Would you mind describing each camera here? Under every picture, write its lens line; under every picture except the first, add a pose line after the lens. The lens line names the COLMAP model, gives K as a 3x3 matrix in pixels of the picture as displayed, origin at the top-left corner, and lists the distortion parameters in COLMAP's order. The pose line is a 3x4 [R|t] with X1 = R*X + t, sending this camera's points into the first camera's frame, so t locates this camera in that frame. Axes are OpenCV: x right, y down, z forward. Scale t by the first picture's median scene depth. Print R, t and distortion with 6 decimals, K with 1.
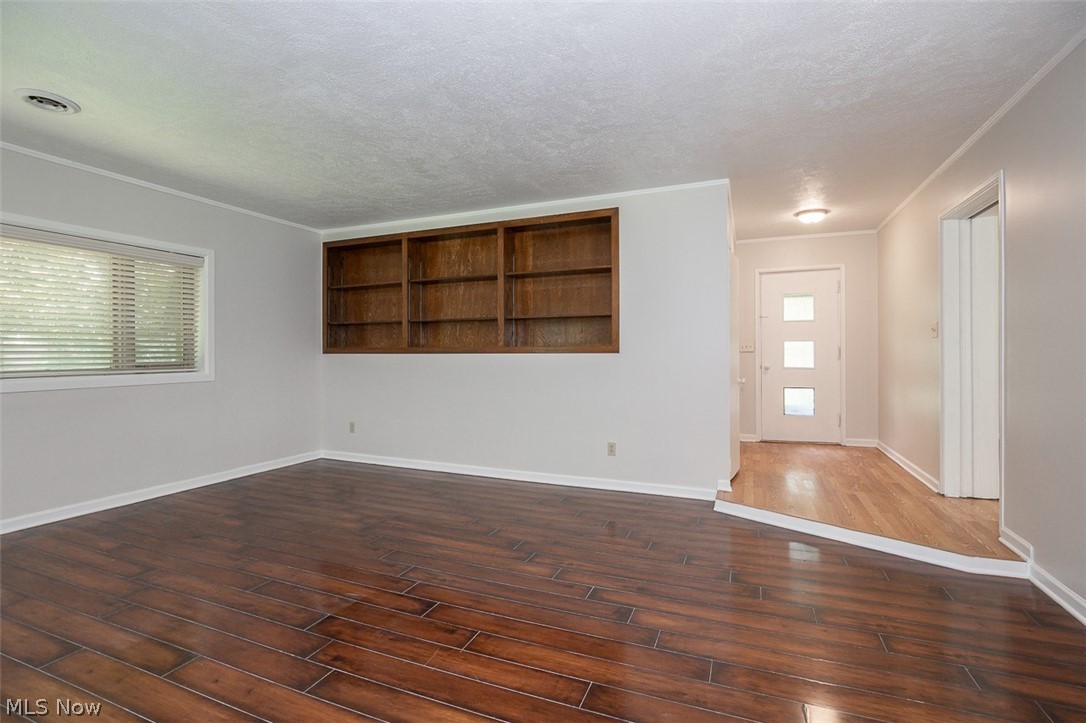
lens RADIAL K [[497.8, 0, 543.1], [0, 497.8, 354.8], [0, 0, 1]] dist [-0.018266, 0.000726]
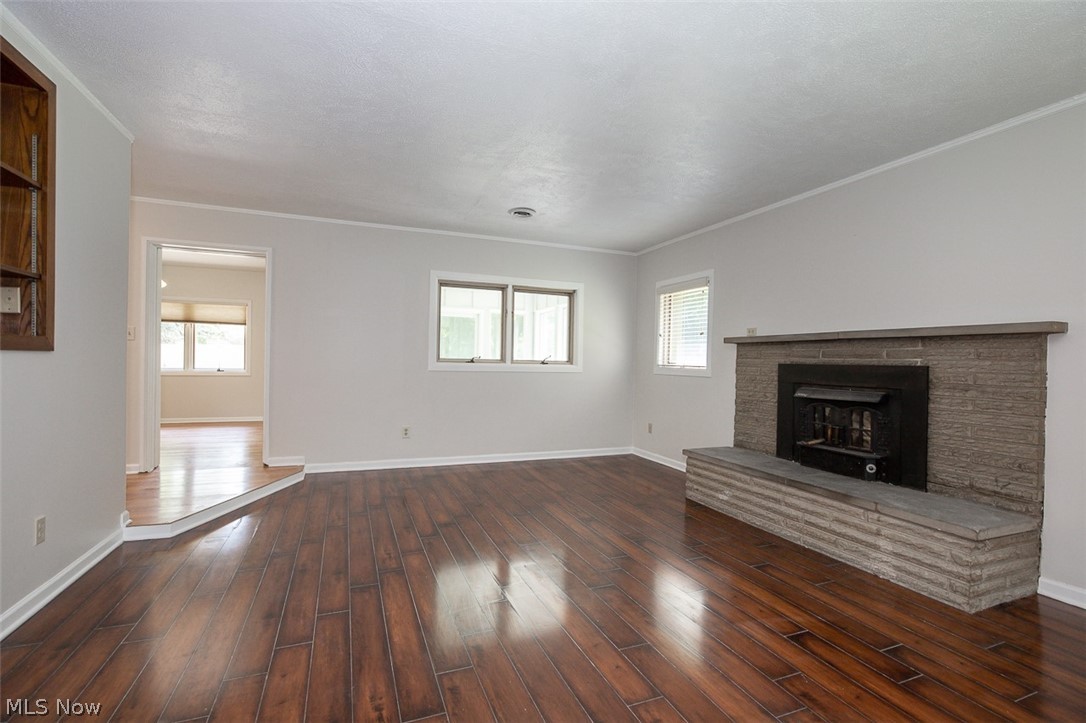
lens RADIAL K [[497.8, 0, 537.1], [0, 497.8, 360.7], [0, 0, 1]] dist [-0.018266, 0.000726]
pose [[-0.688602, -0.010876, 0.725058, -0.975748], [-0.014666, 0.999892, 0.001070, -0.002510], [-0.724991, -0.009897, -0.688687, 1.566278]]
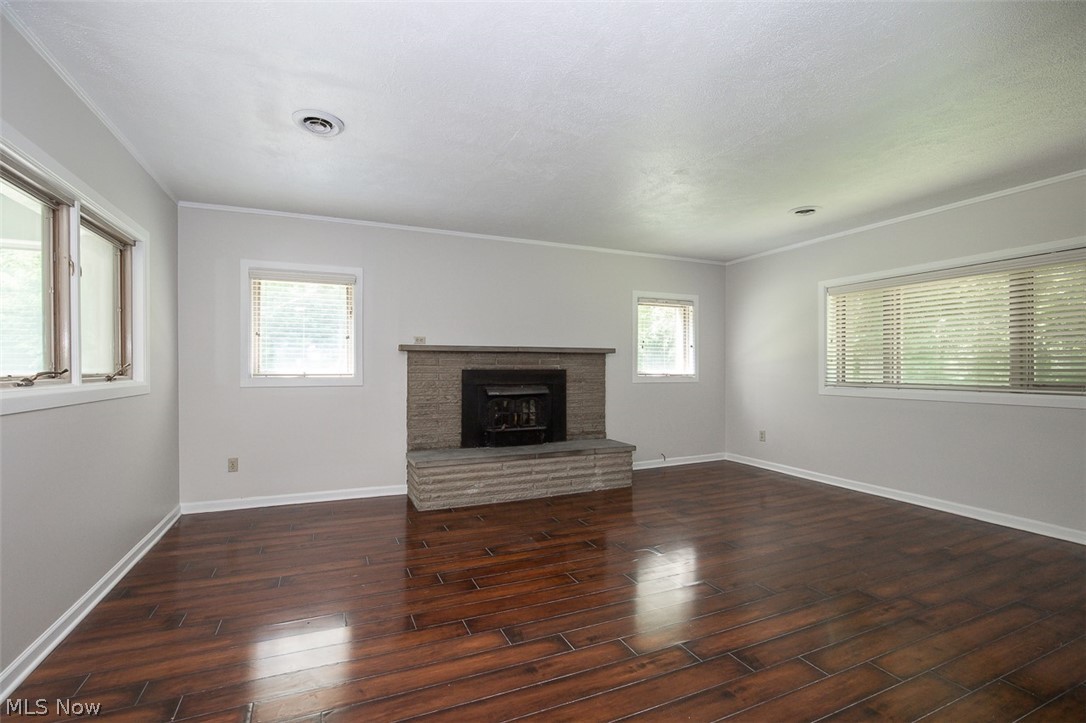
lens RADIAL K [[497.8, 0, 543.2], [0, 497.8, 366.6], [0, 0, 1]] dist [-0.018266, 0.000726]
pose [[-0.686022, 0.003925, -0.727570, 0.709349], [-0.000646, 0.999982, 0.006003, -0.025241], [0.727580, 0.004588, -0.686007, 1.443814]]
